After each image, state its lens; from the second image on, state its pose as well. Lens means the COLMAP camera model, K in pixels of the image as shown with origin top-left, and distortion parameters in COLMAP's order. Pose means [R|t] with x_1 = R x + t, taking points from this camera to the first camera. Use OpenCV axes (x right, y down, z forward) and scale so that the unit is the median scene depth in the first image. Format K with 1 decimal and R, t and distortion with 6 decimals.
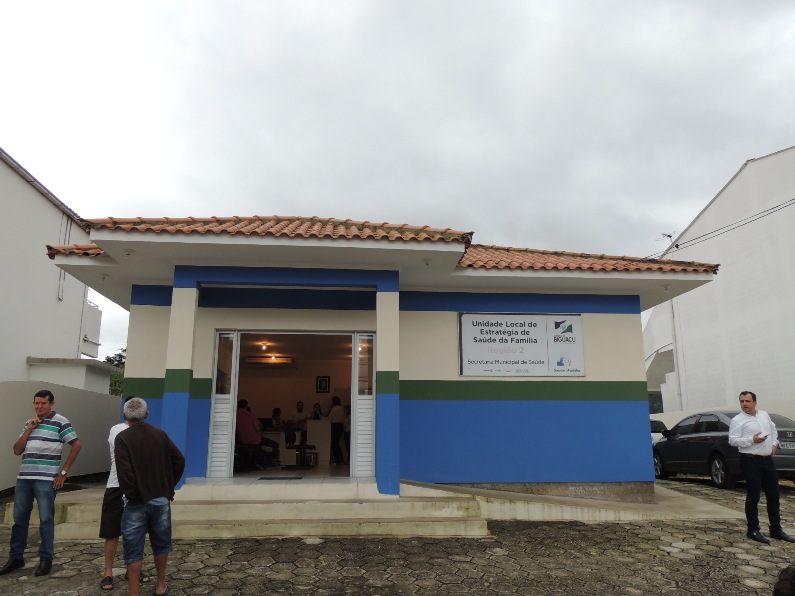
lens RADIAL K [[643.7, 0, 388.9], [0, 643.7, 299.6], [0, 0, 1]] dist [0.002511, 0.011750]
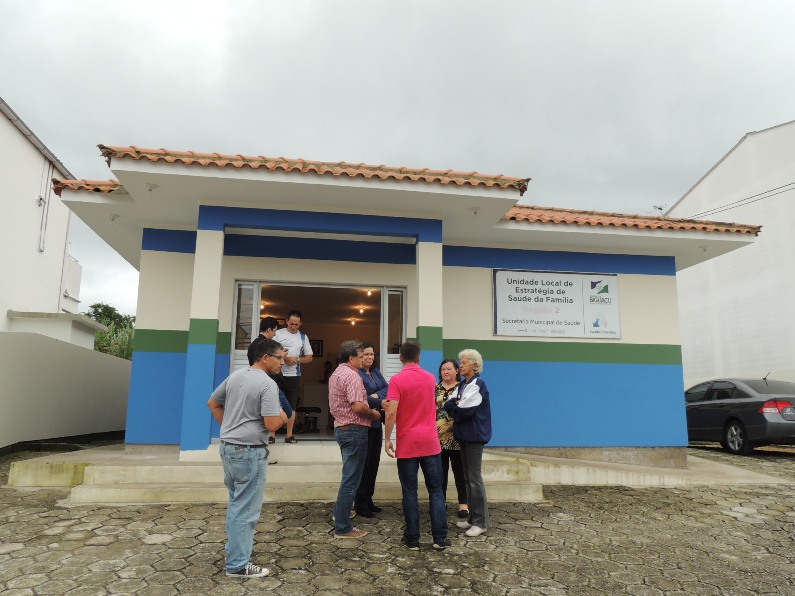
lens RADIAL K [[643.7, 0, 406.2], [0, 643.7, 294.0], [0, 0, 1]] dist [0.002511, 0.011750]
pose [[0.997490, 0.023564, 0.066775, -0.087654], [-0.026115, 0.998951, 0.037603, 0.025928], [-0.065819, -0.039252, 0.997059, 0.062906]]
